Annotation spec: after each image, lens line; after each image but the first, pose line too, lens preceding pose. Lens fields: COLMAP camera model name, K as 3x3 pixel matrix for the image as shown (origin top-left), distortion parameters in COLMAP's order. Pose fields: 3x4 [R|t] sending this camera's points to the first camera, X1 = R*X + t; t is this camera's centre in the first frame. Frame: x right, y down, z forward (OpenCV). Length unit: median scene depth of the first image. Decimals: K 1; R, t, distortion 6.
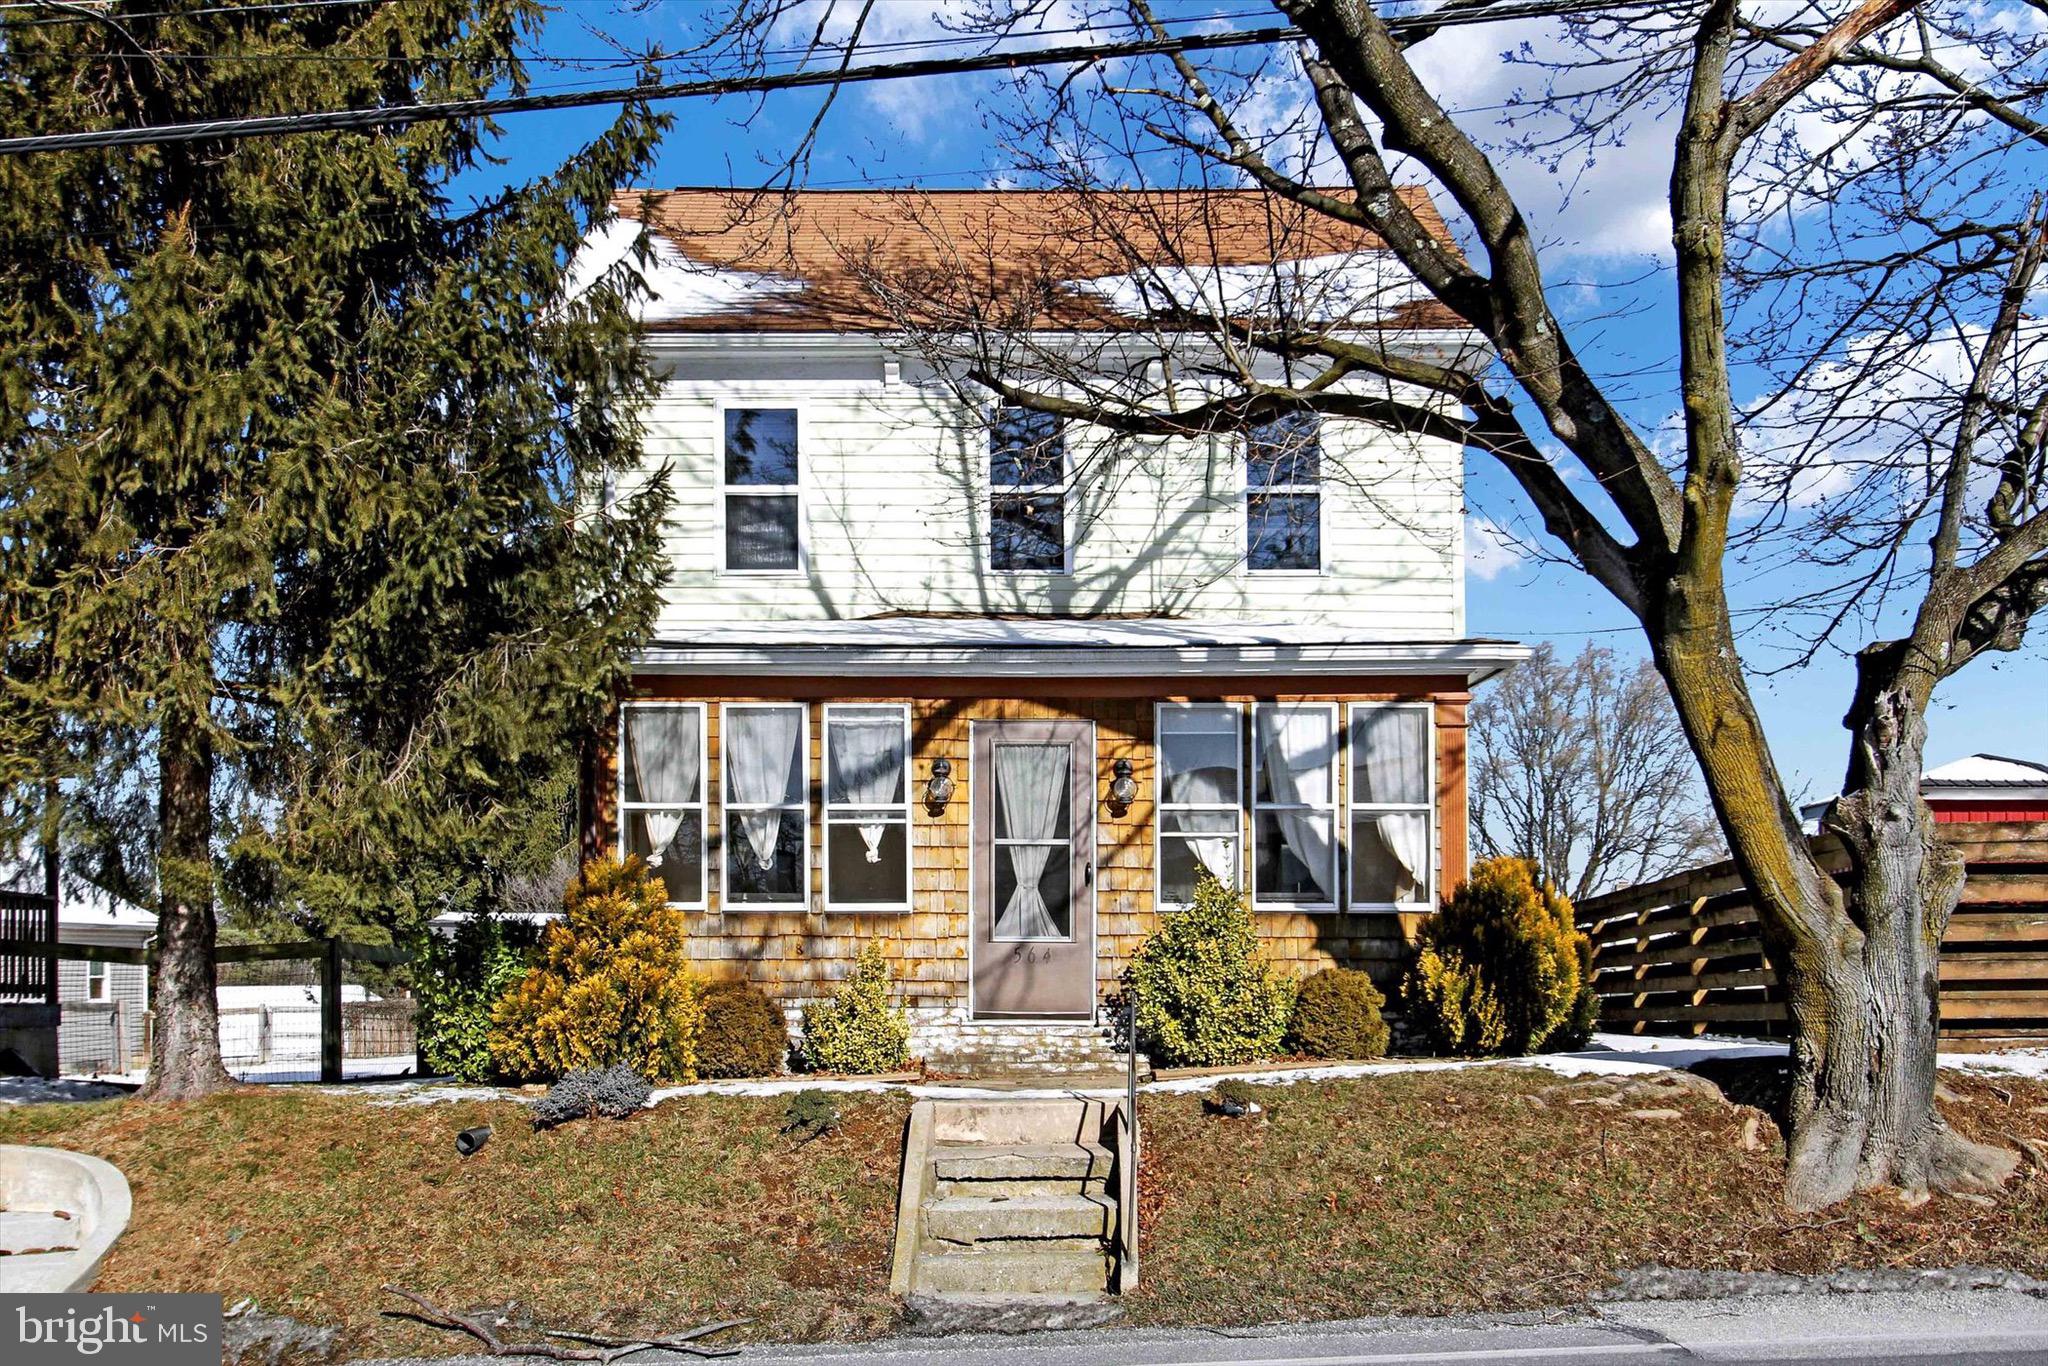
lens RADIAL K [[1169.6, 0, 1026.1], [0, 1169.6, 700.8], [0, 0, 1]] dist [-0.002688, -0.019210]
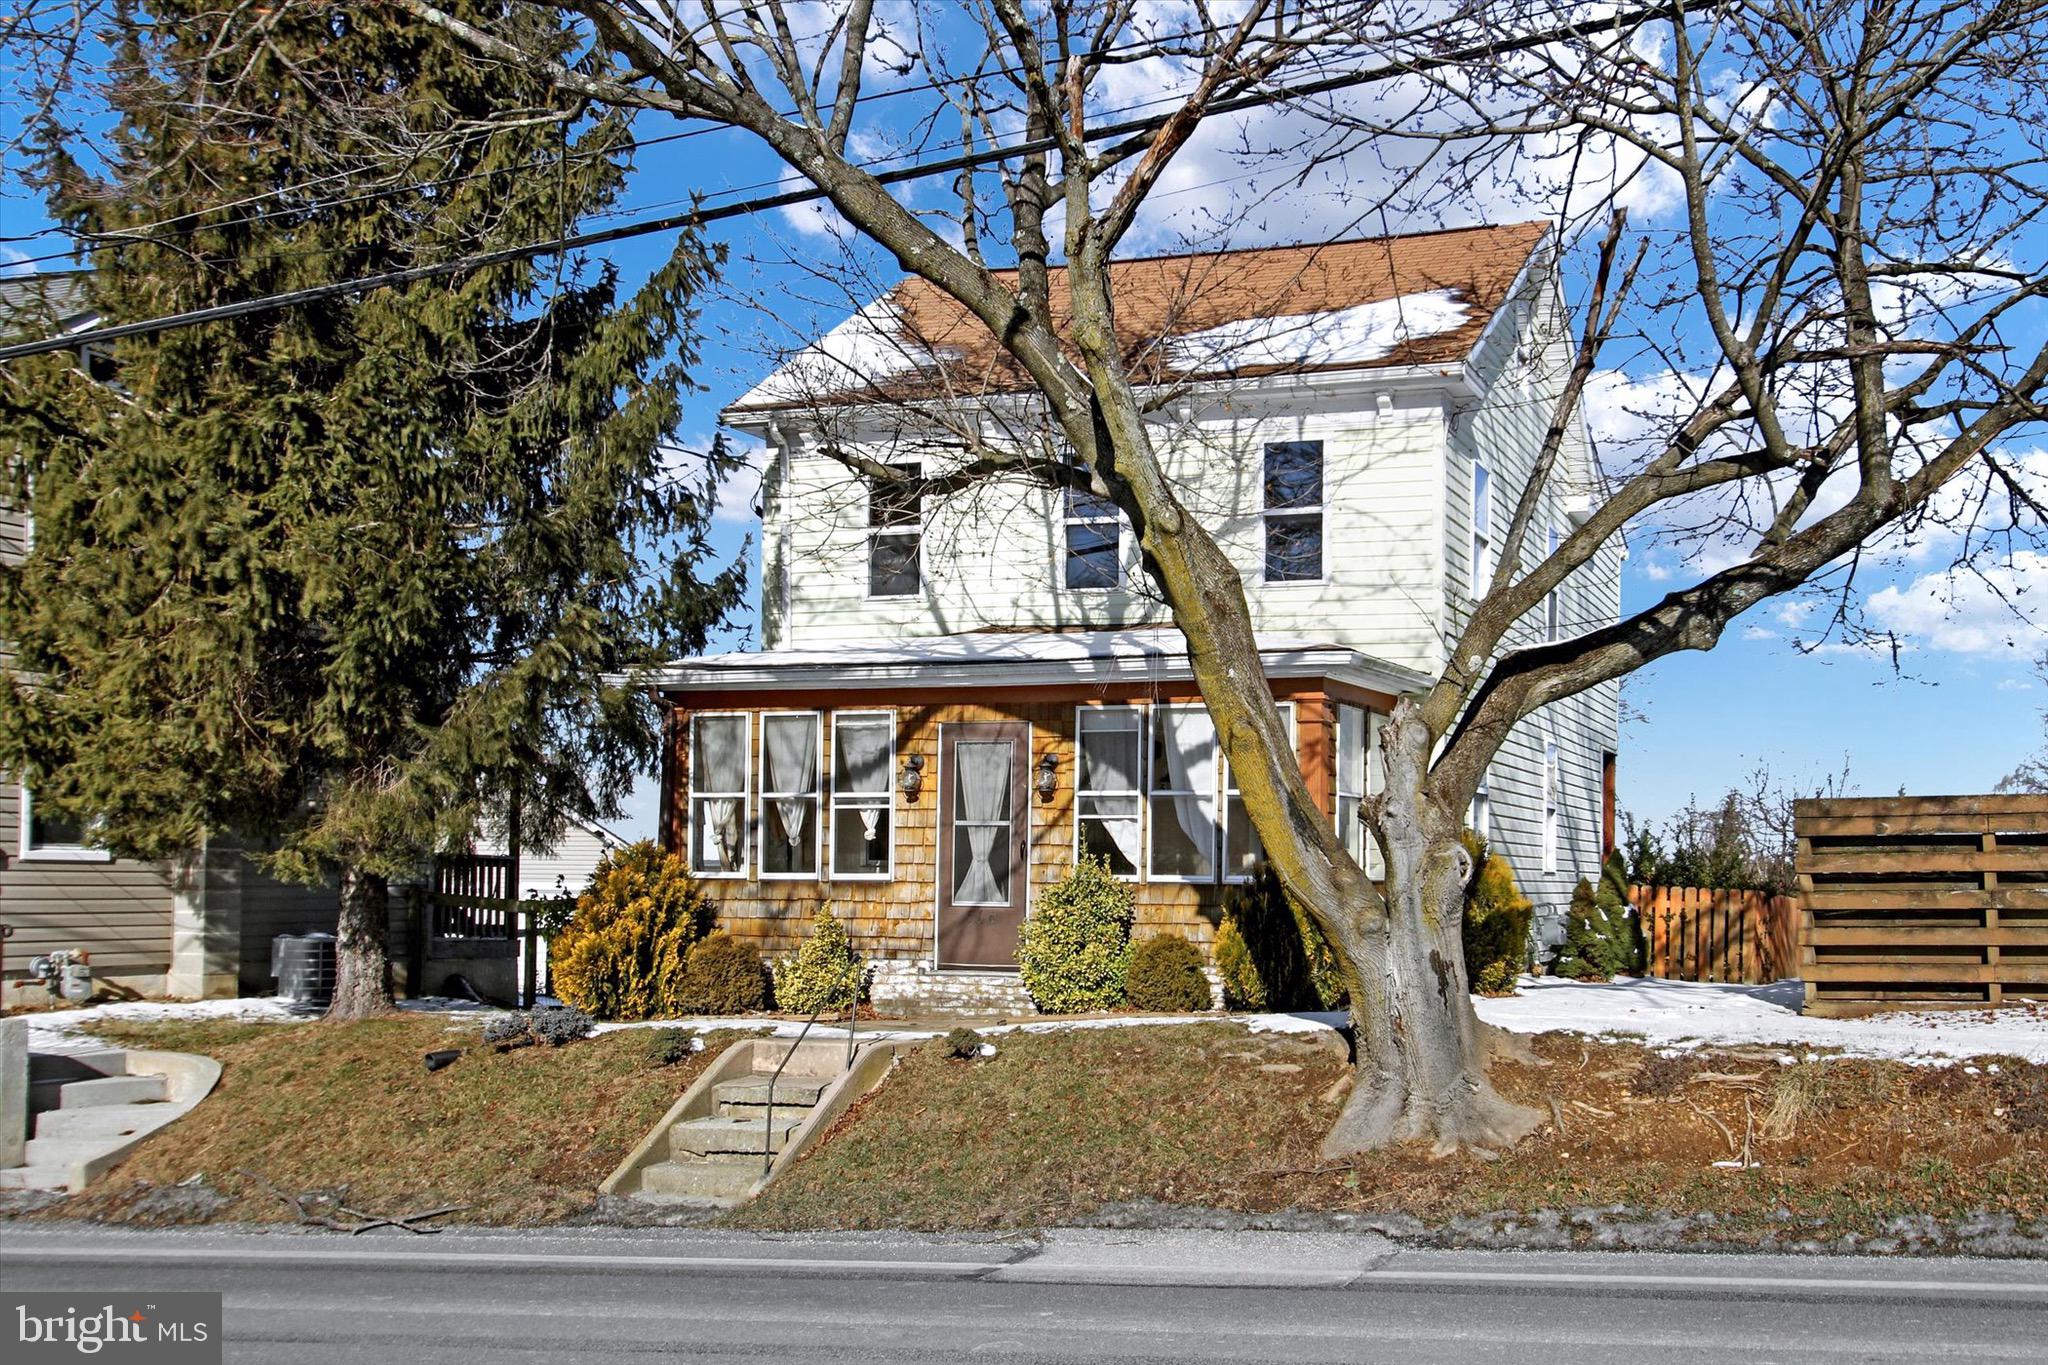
lens RADIAL K [[981.8, 0, 1020.0], [0, 981.8, 690.3], [0, 0, 1]] dist [-0.018691, 0.001189]
pose [[0.990437, -0.025353, -0.135613, 0.179321], [0.024558, 0.999670, -0.007534, -0.007710], [0.135759, 0.004132, 0.990733, 0.001528]]
